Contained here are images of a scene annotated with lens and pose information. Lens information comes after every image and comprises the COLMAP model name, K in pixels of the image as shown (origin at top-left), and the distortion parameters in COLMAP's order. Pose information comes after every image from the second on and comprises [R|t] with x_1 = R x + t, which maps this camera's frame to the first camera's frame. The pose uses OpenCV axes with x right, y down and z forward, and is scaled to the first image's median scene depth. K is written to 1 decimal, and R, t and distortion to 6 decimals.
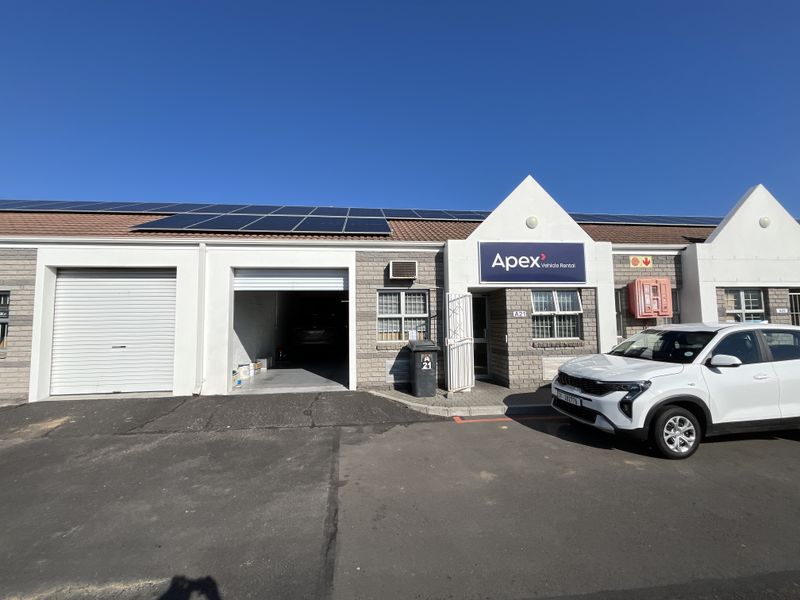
lens RADIAL K [[325.5, 0, 397.7], [0, 325.5, 300.5], [0, 0, 1]] dist [-0.002276, -0.000911]
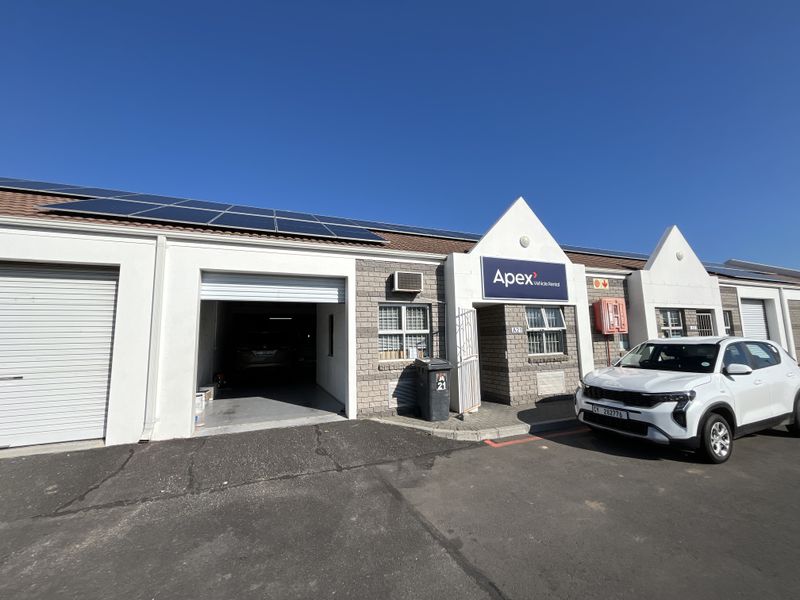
lens RADIAL K [[325.5, 0, 400.5], [0, 325.5, 299.8], [0, 0, 1]] dist [-0.002276, -0.000911]
pose [[0.963334, 0.025356, 0.267105, -0.263874], [-0.008916, 0.998000, -0.062580, 0.015330], [-0.268158, 0.057904, 0.961633, 0.127878]]
